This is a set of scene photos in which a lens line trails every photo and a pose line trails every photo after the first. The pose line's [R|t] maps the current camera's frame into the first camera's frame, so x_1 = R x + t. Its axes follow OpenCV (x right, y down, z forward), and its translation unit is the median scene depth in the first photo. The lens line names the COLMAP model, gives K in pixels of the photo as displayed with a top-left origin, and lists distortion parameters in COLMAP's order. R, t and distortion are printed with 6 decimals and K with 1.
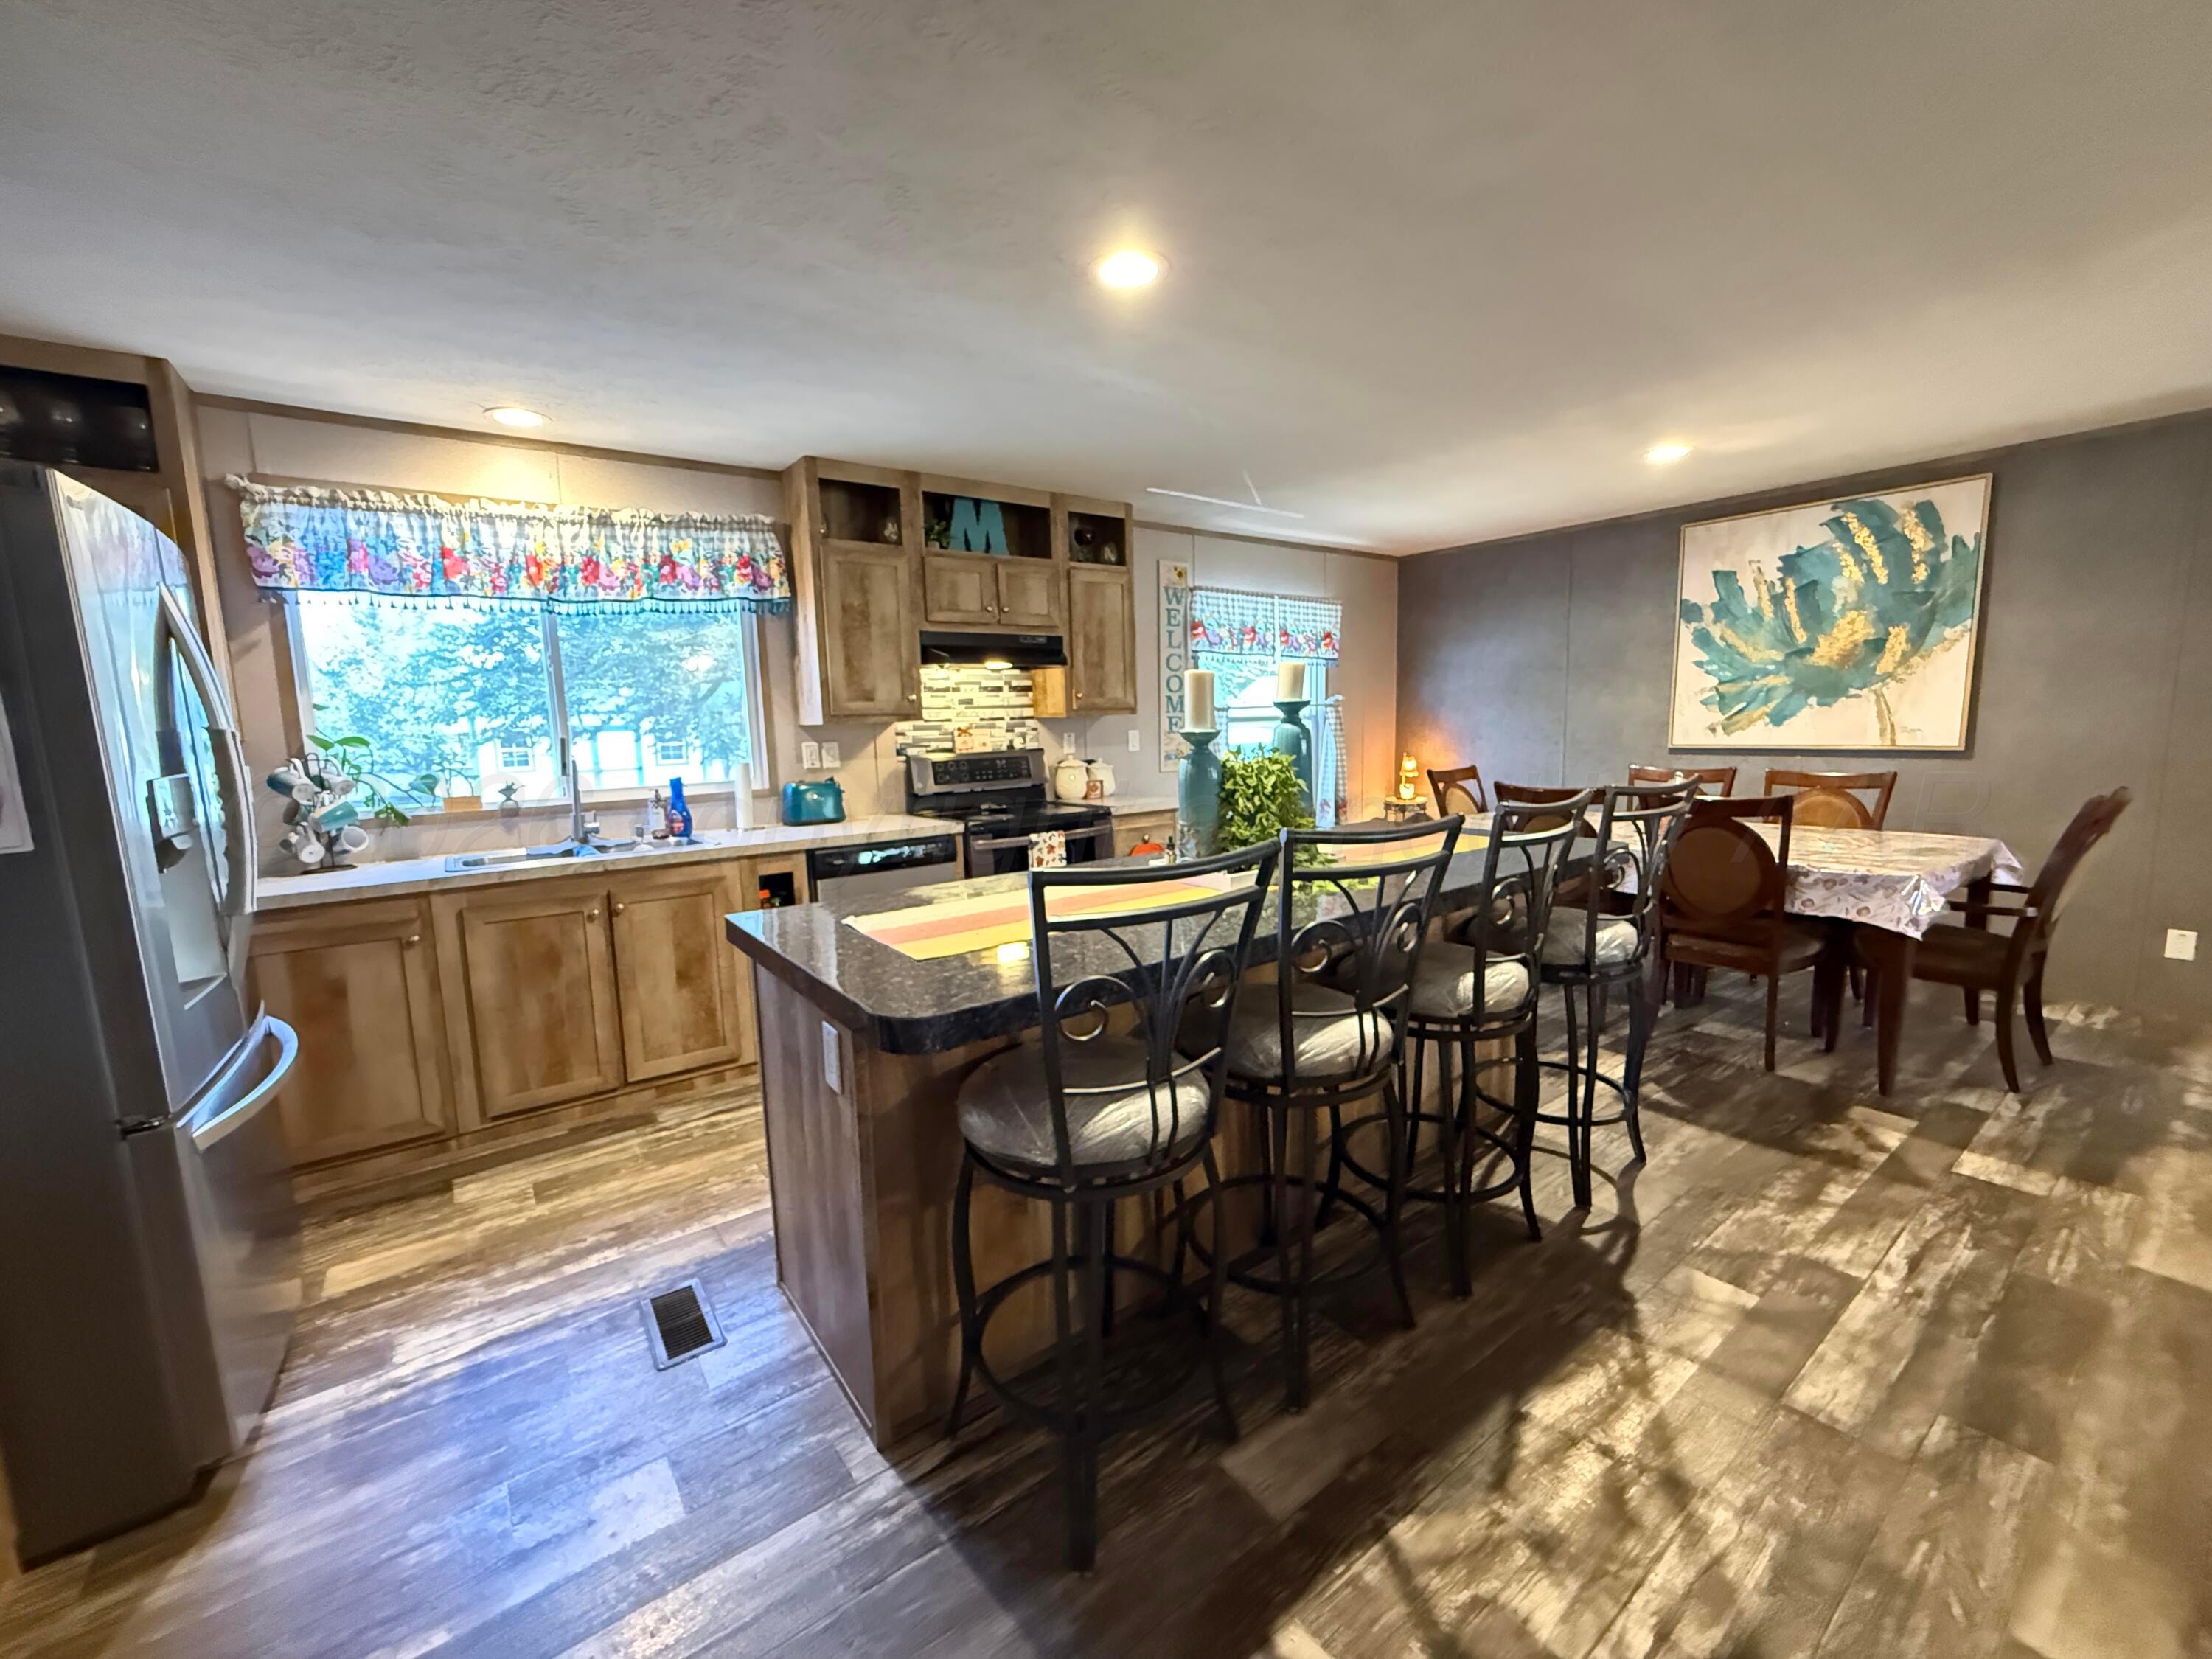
lens RADIAL K [[880.8, 0, 1102.9], [0, 880.8, 831.6], [0, 0, 1]] dist [-0.001116, 0.000129]
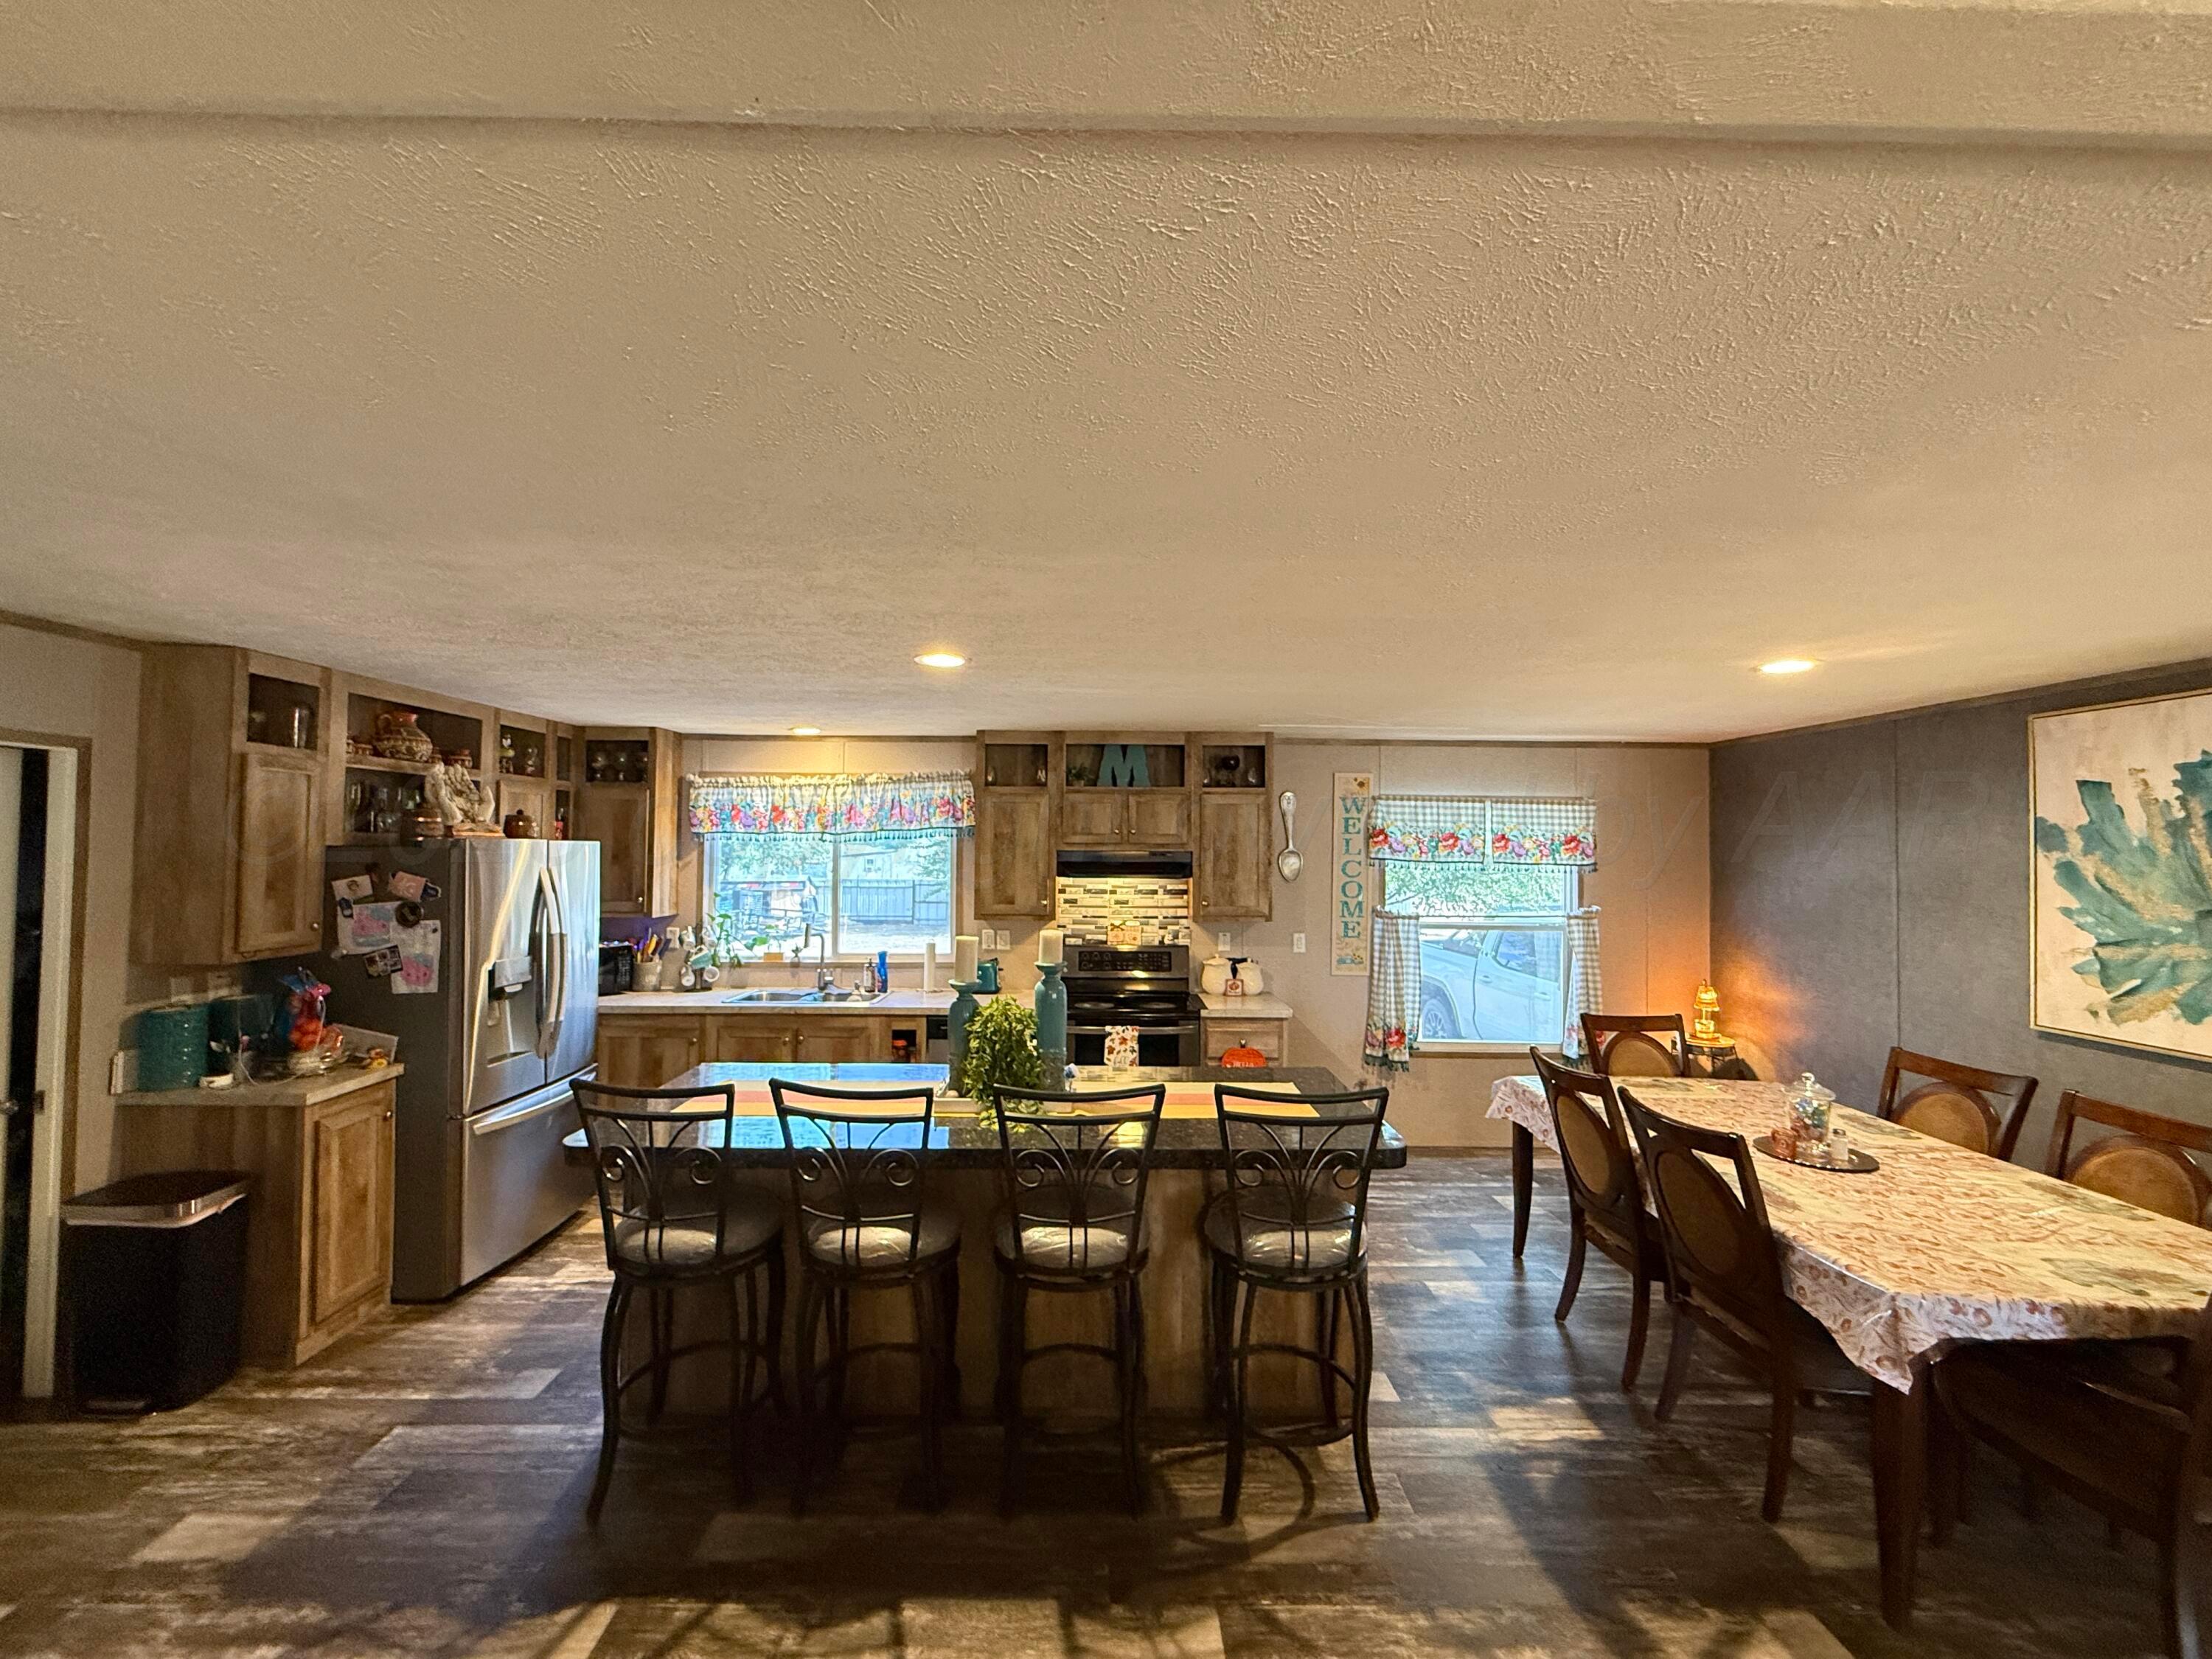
lens RADIAL K [[880.8, 0, 1102.9], [0, 880.8, 831.6], [0, 0, 1]] dist [-0.001116, 0.000129]
pose [[0.807464, 0.021633, -0.589520, 0.584093], [-0.107654, 0.987950, -0.111199, -0.118126], [0.580011, 0.153253, 0.800063, 0.015953]]
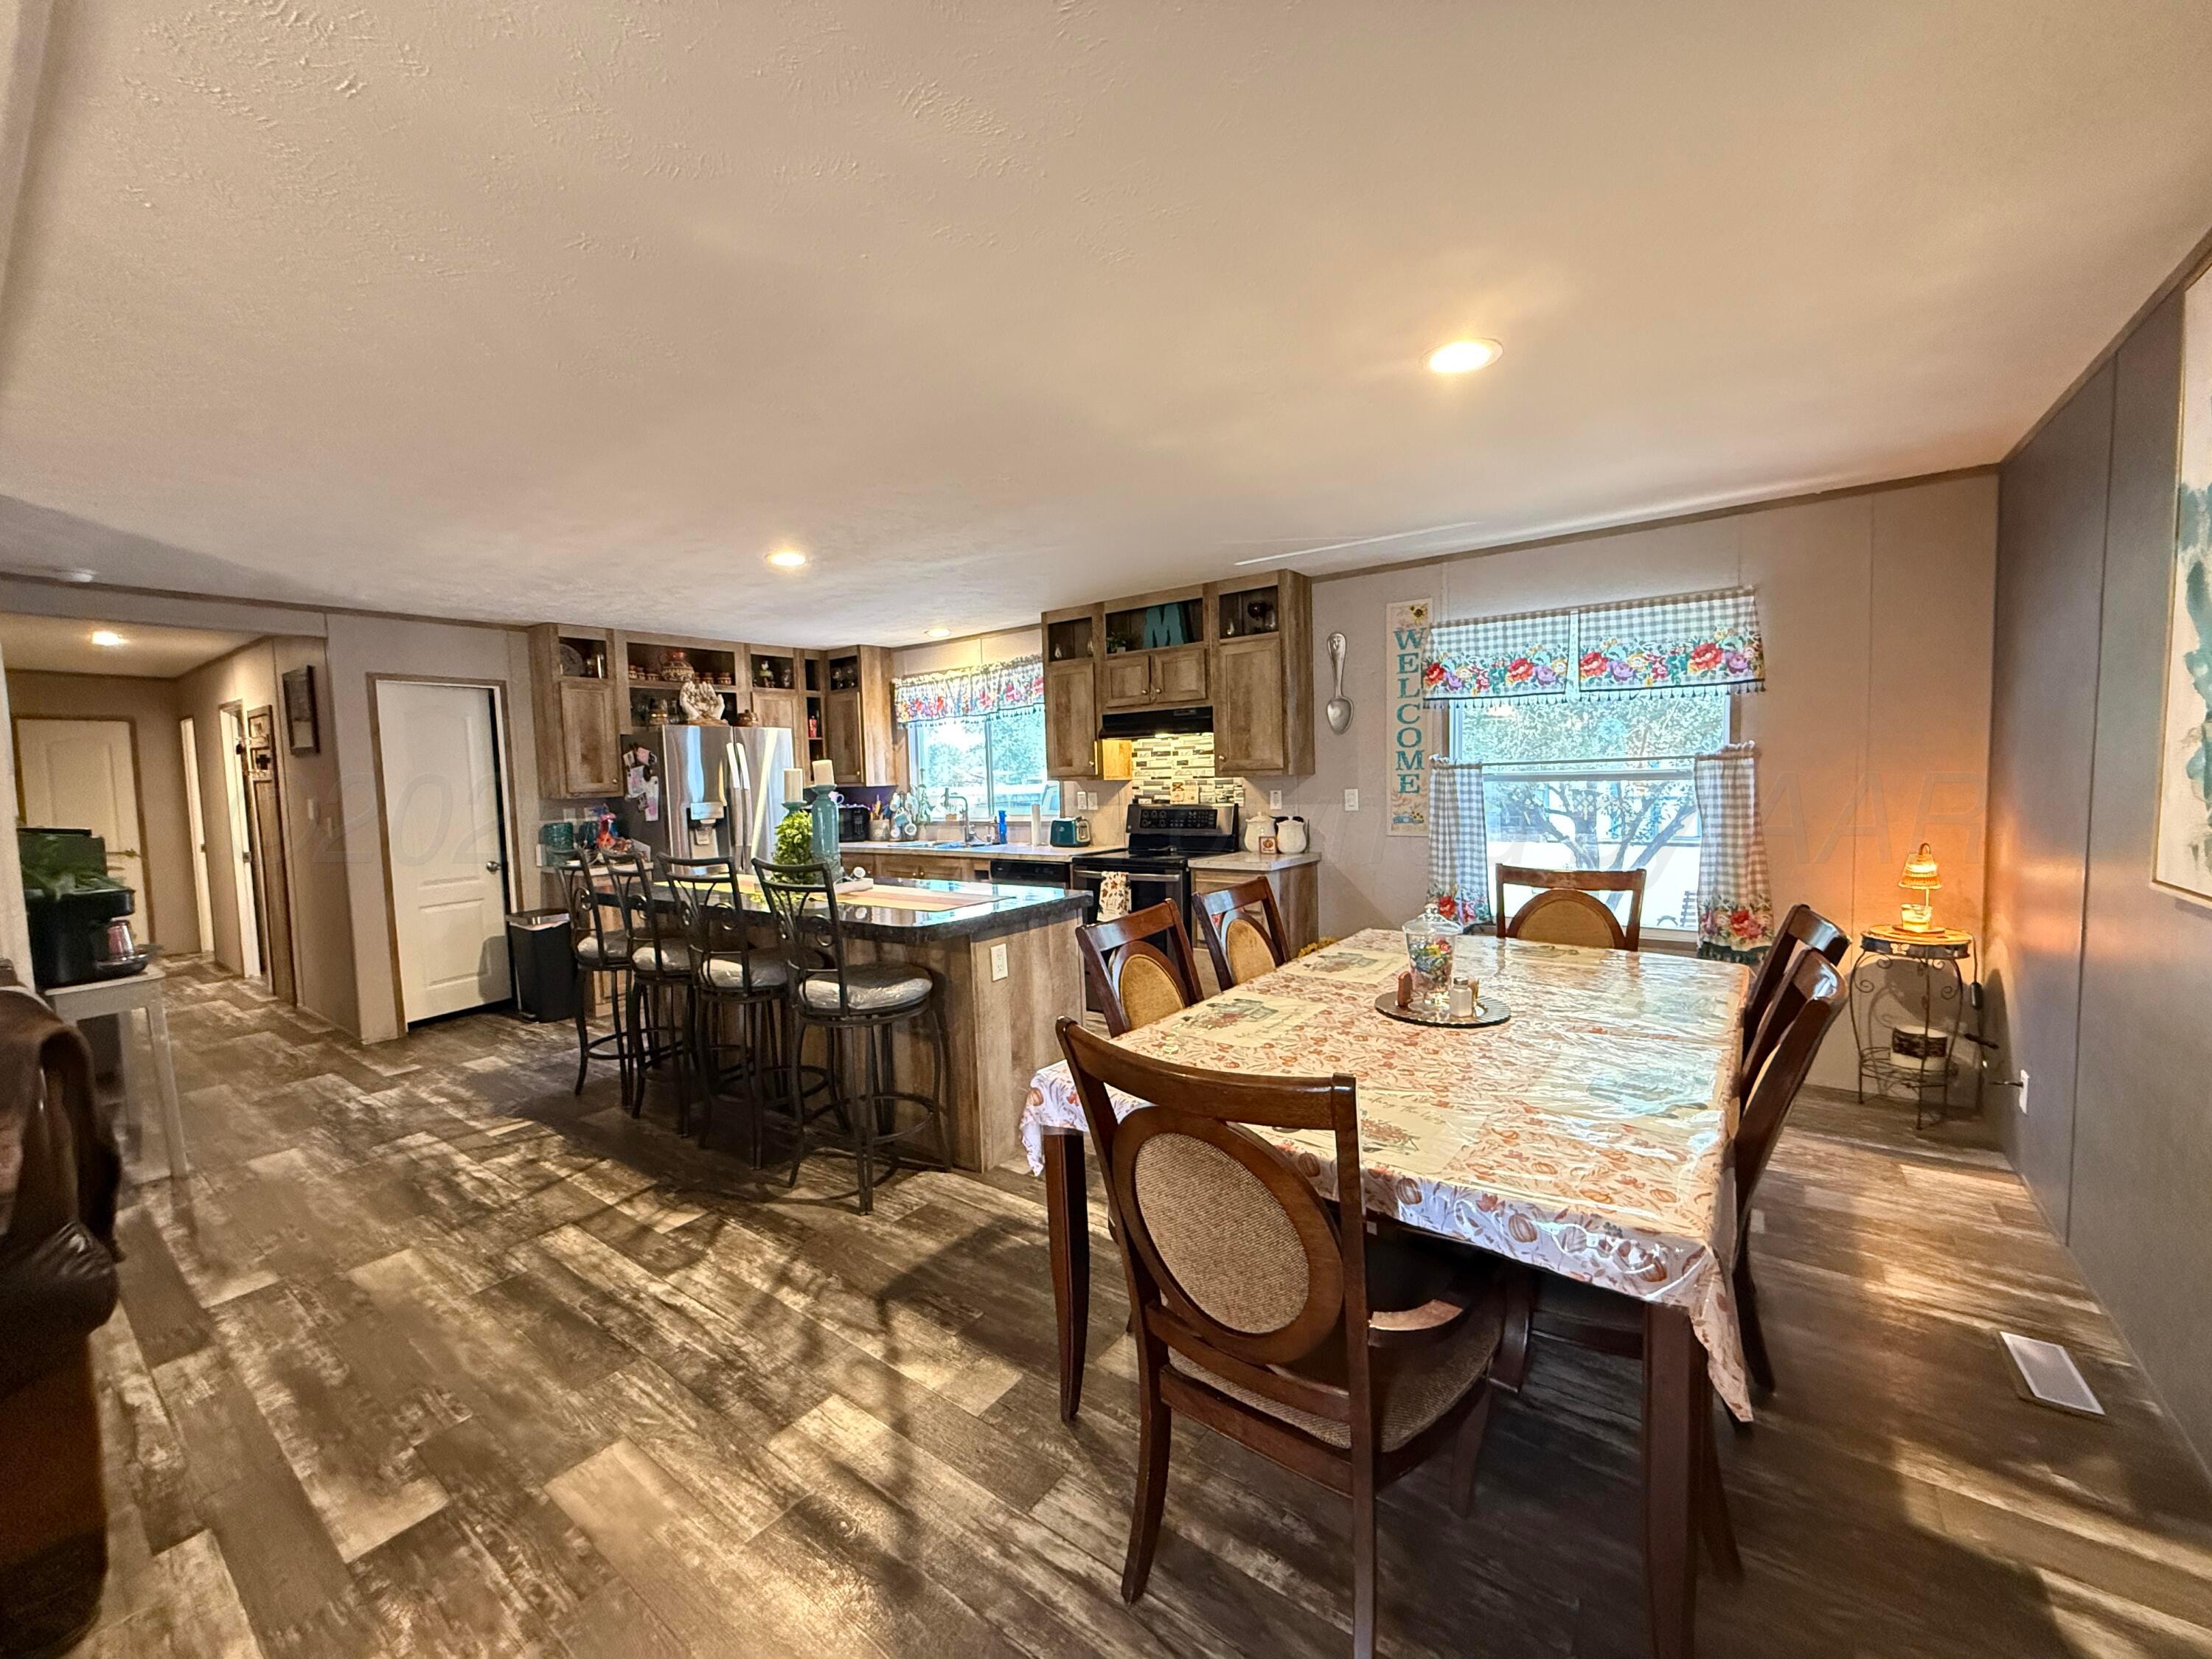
lens RADIAL K [[880.8, 0, 1102.9], [0, 880.8, 831.6], [0, 0, 1]] dist [-0.001116, 0.000129]
pose [[0.291197, 0.082139, -0.953130, 1.098986], [-0.101814, 0.993310, 0.054495, -0.119649], [0.951230, 0.081173, 0.297612, 0.594772]]
